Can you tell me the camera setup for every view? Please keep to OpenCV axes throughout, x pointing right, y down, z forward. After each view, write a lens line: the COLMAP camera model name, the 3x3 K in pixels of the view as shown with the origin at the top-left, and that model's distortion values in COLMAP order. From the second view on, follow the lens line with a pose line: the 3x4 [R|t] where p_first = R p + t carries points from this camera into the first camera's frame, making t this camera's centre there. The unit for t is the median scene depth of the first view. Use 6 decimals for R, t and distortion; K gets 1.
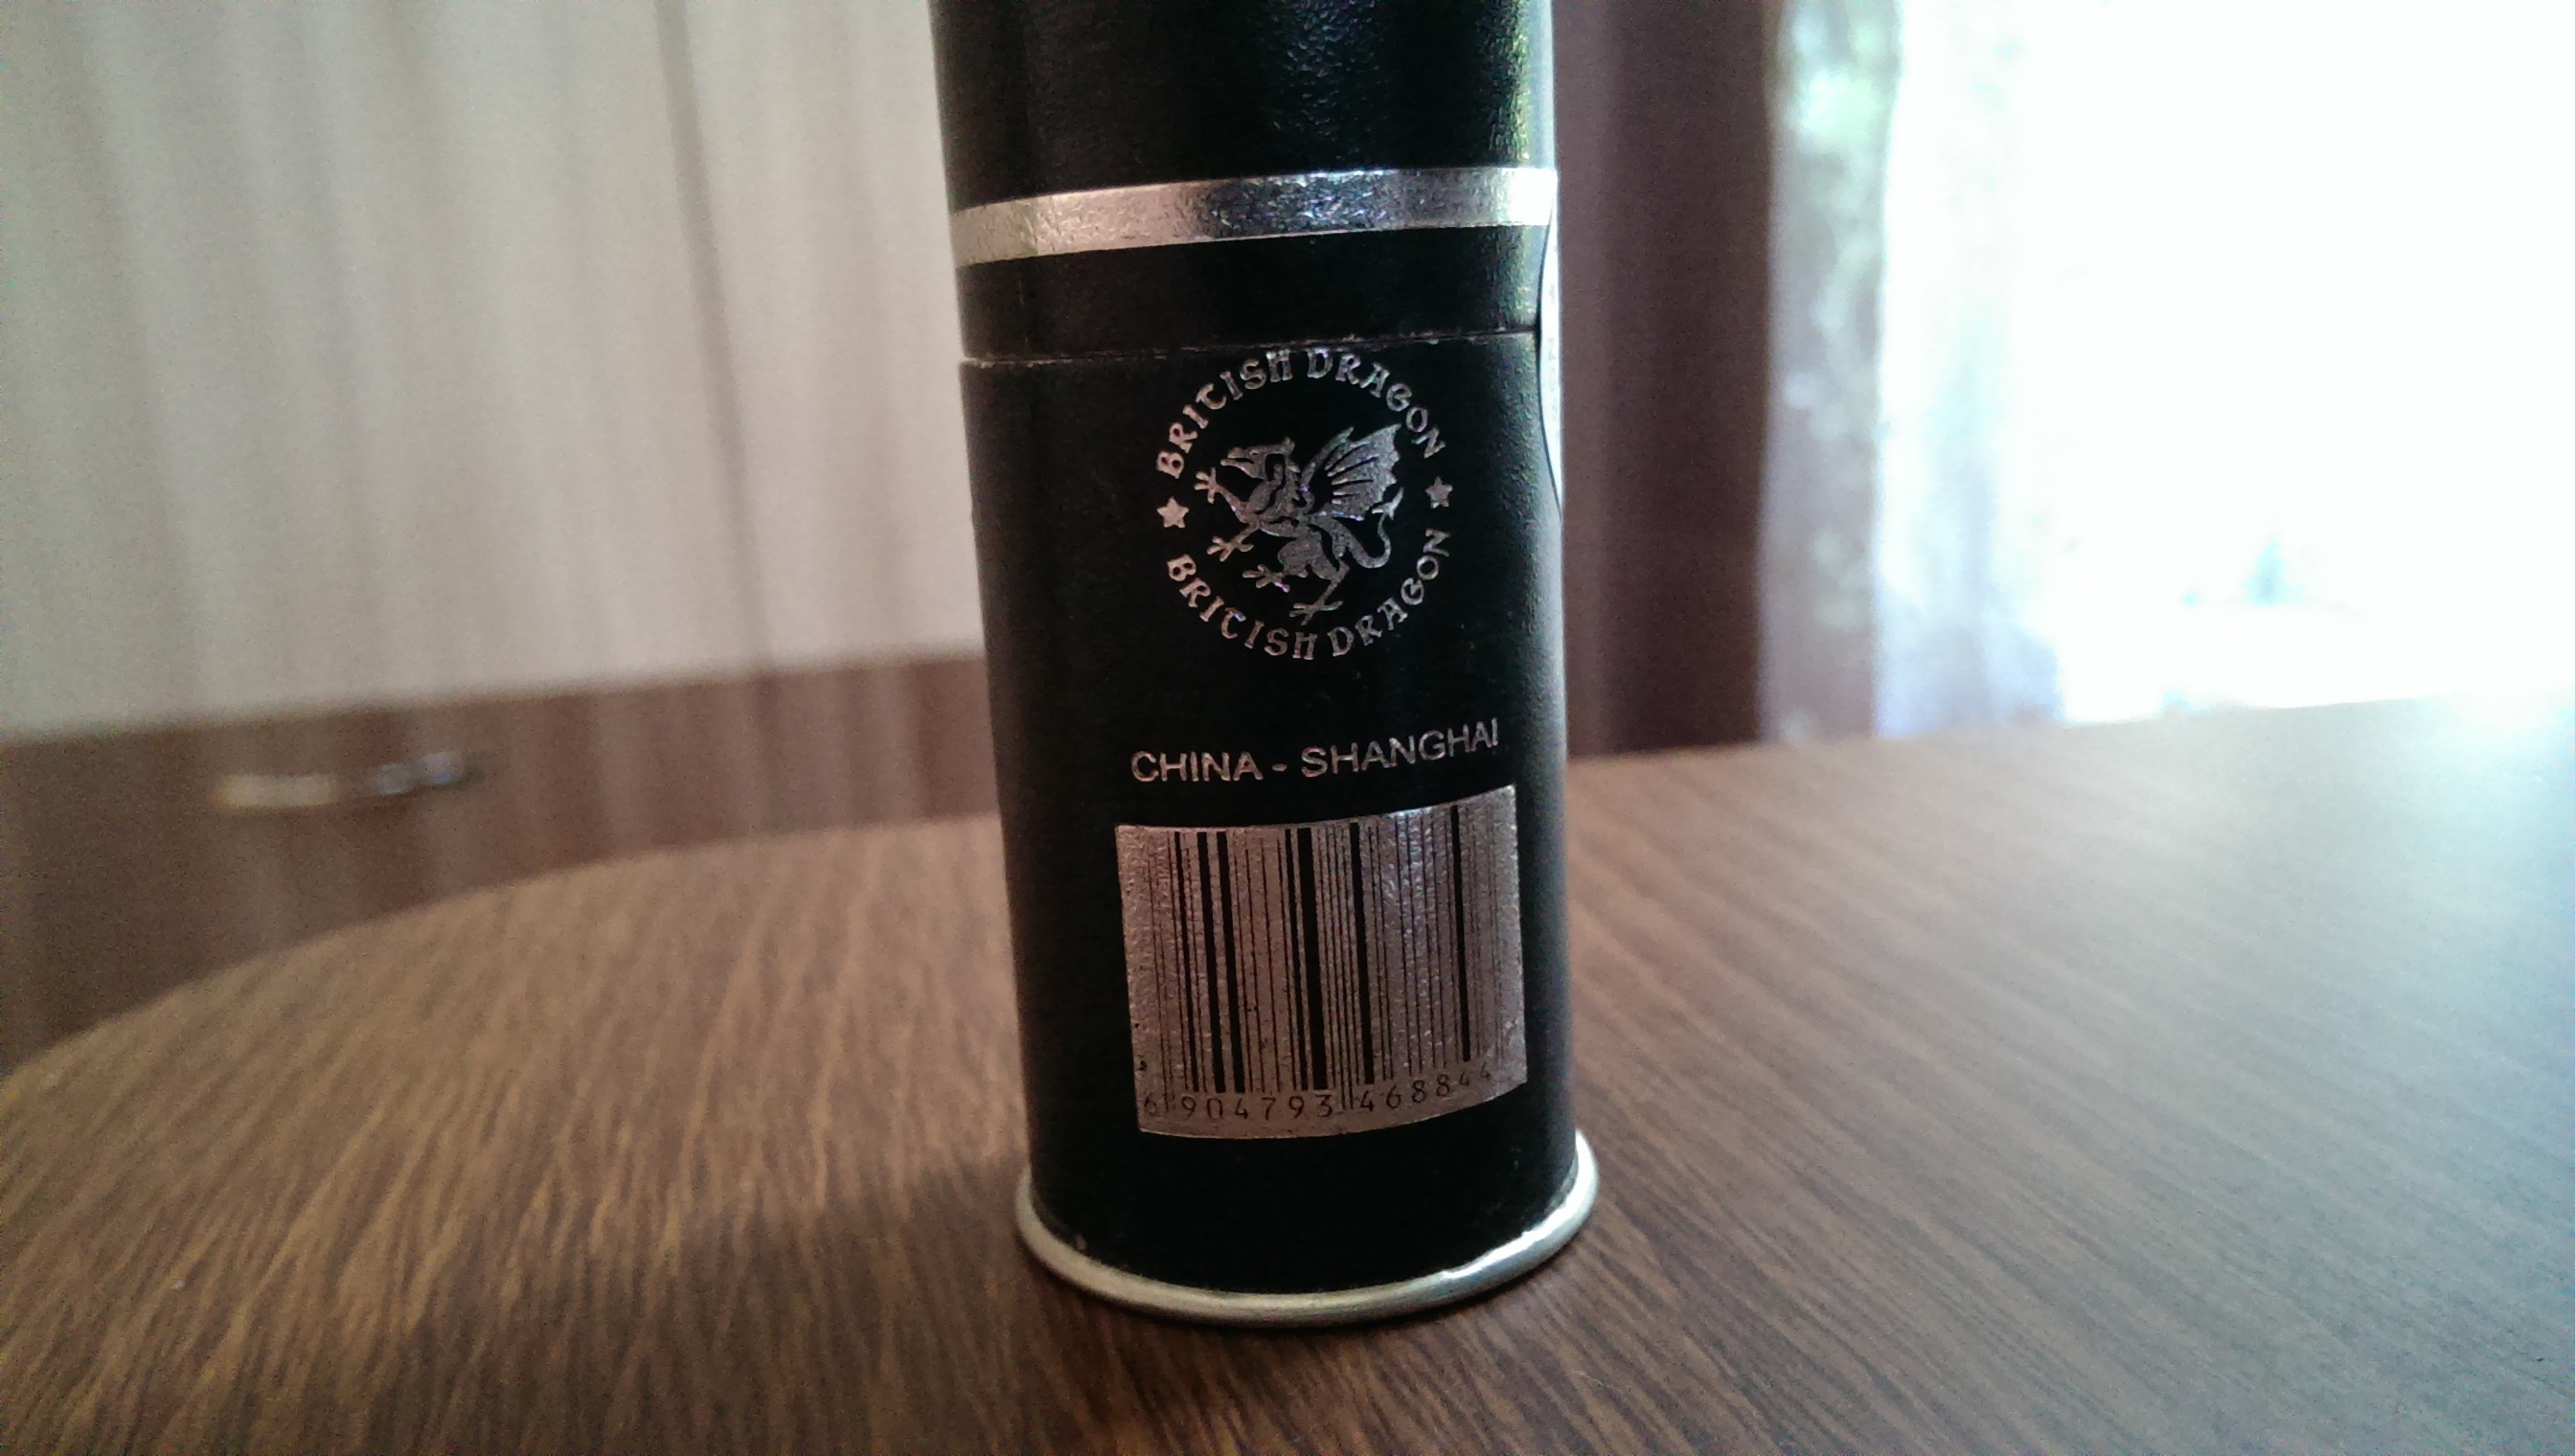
lens RADIAL K [[1968.5, 0, 1287.5], [0, 1968.5, 728.0], [0, 0, 1]] dist [0.135420, -0.243891]
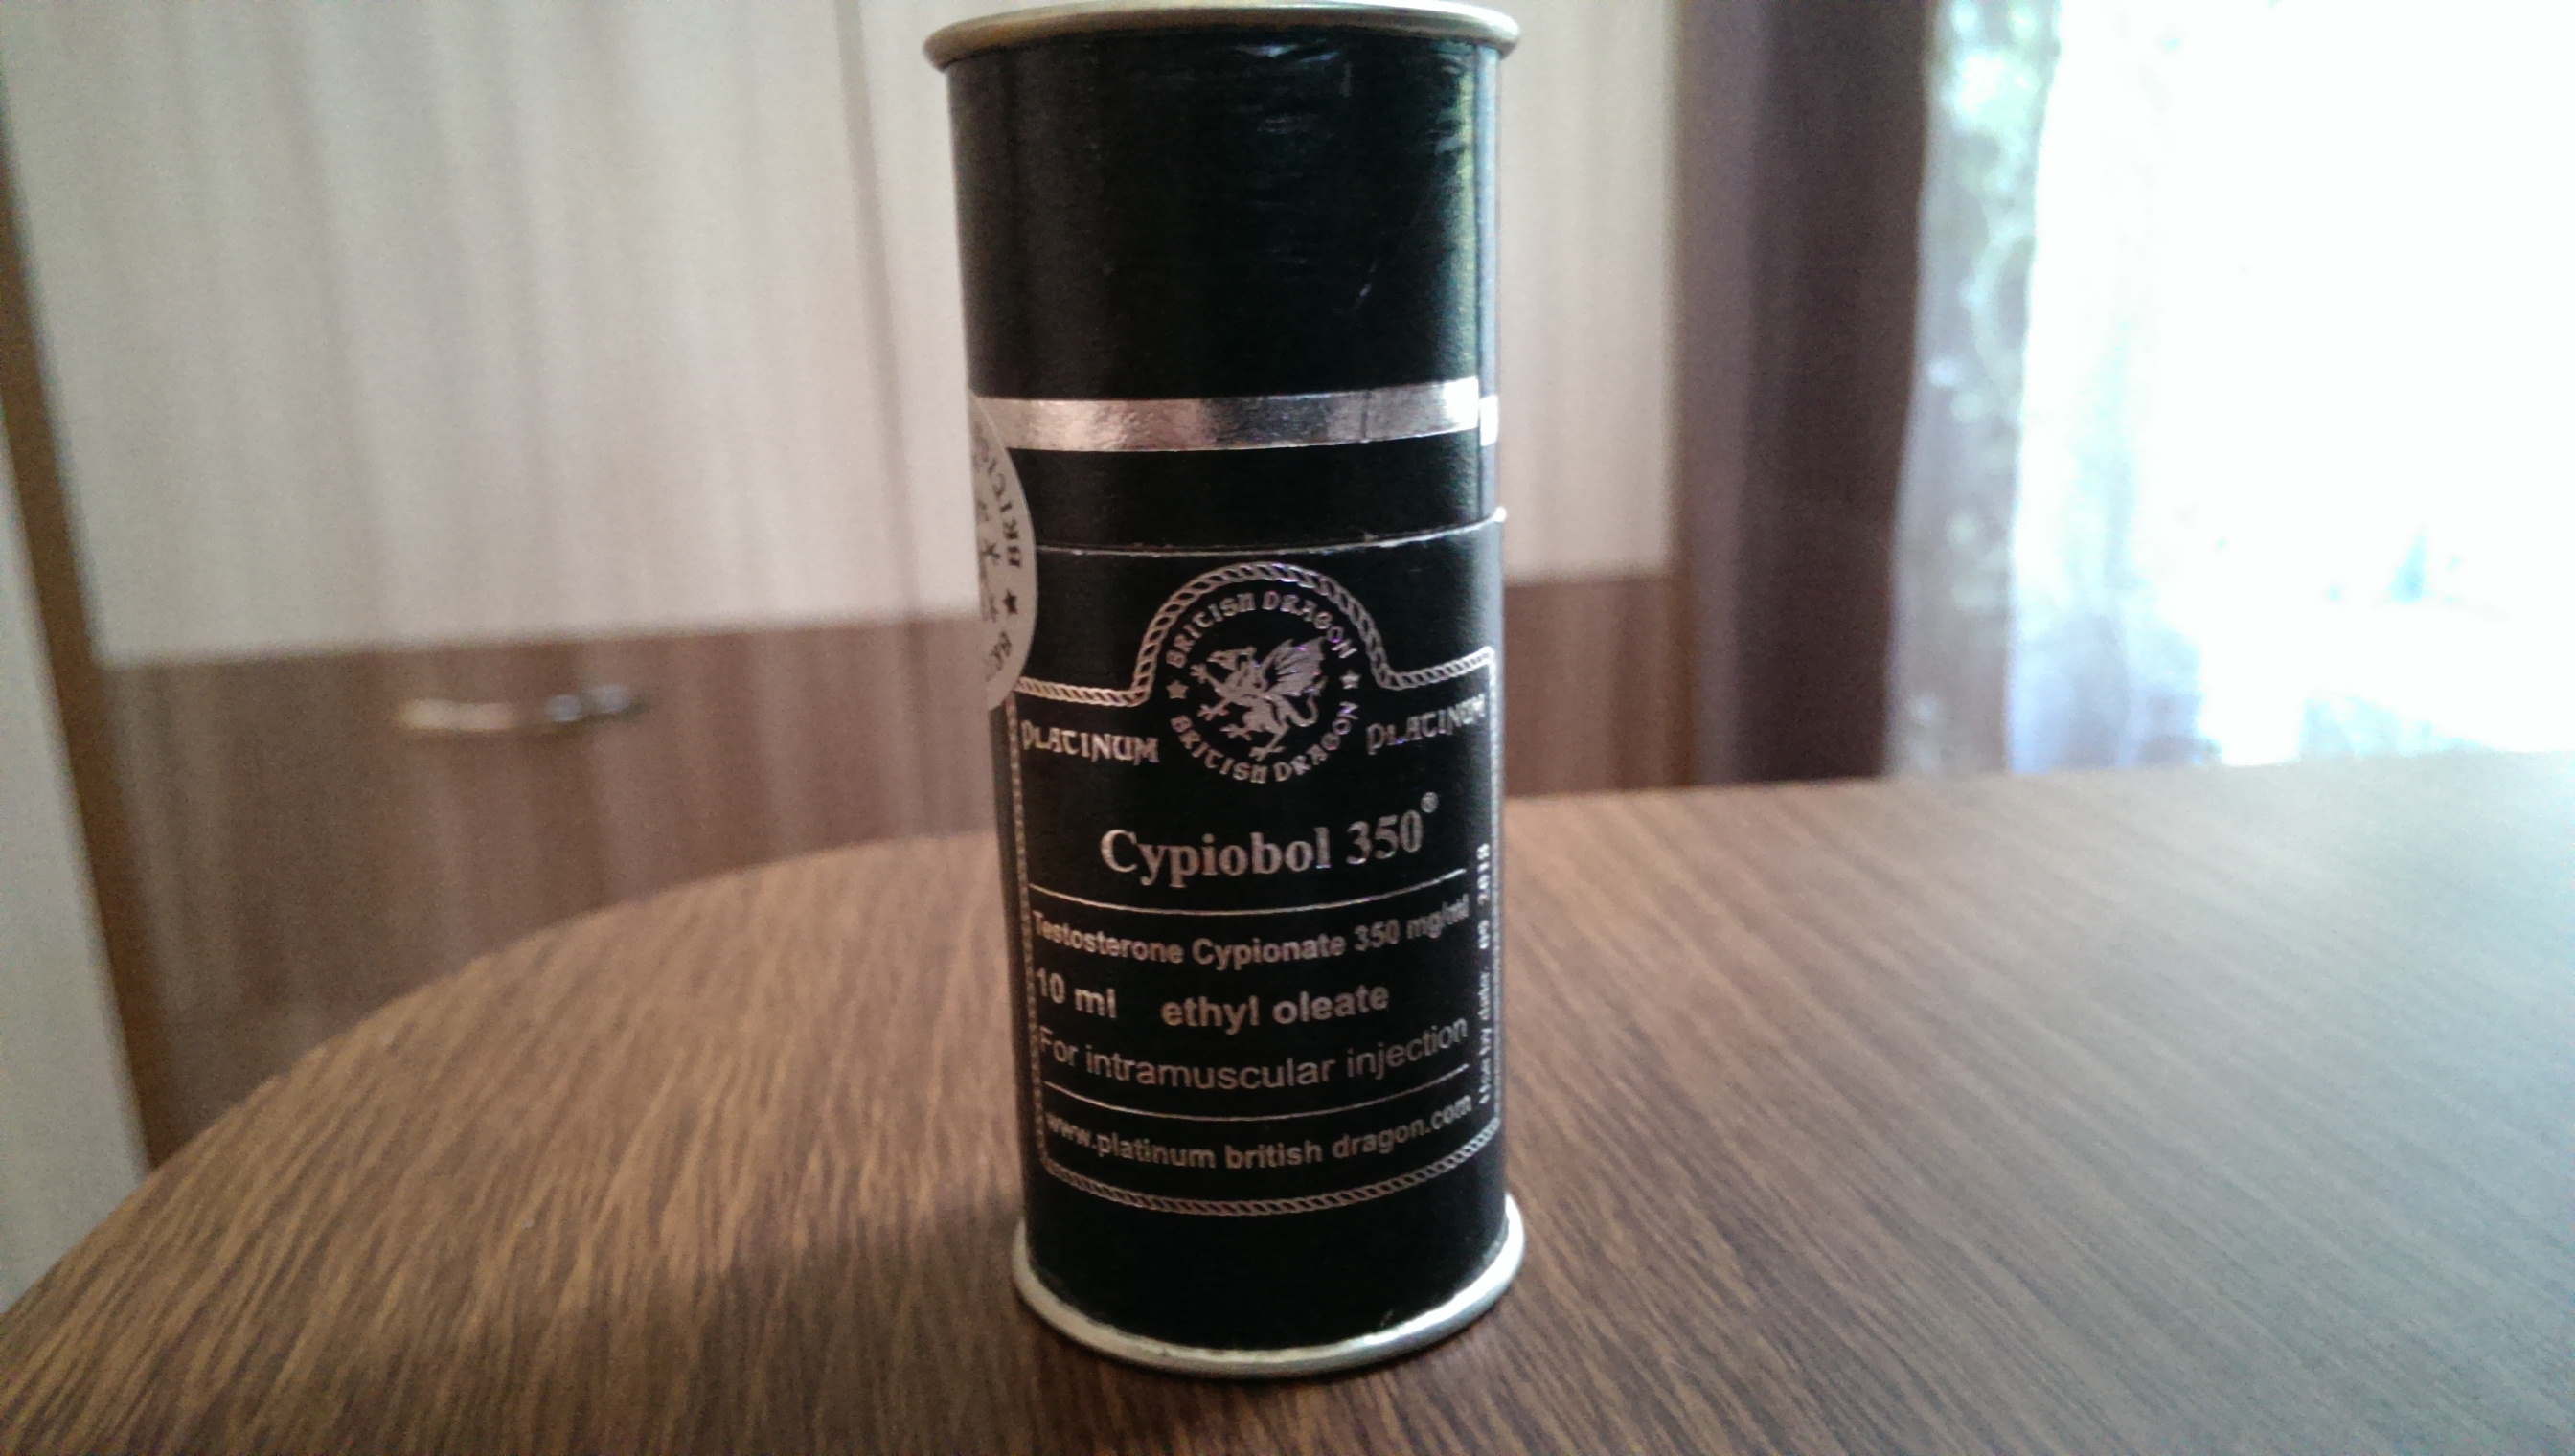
lens RADIAL K [[1965.5, 0, 1307.6], [0, 1965.5, 720.3], [0, 0, 1]] dist [0.106484, -0.150625]
pose [[0.997882, 0.039002, -0.052058, -0.020175], [-0.037716, 0.998964, 0.025470, -0.066715], [0.052997, -0.023453, 0.998319, -0.160828]]
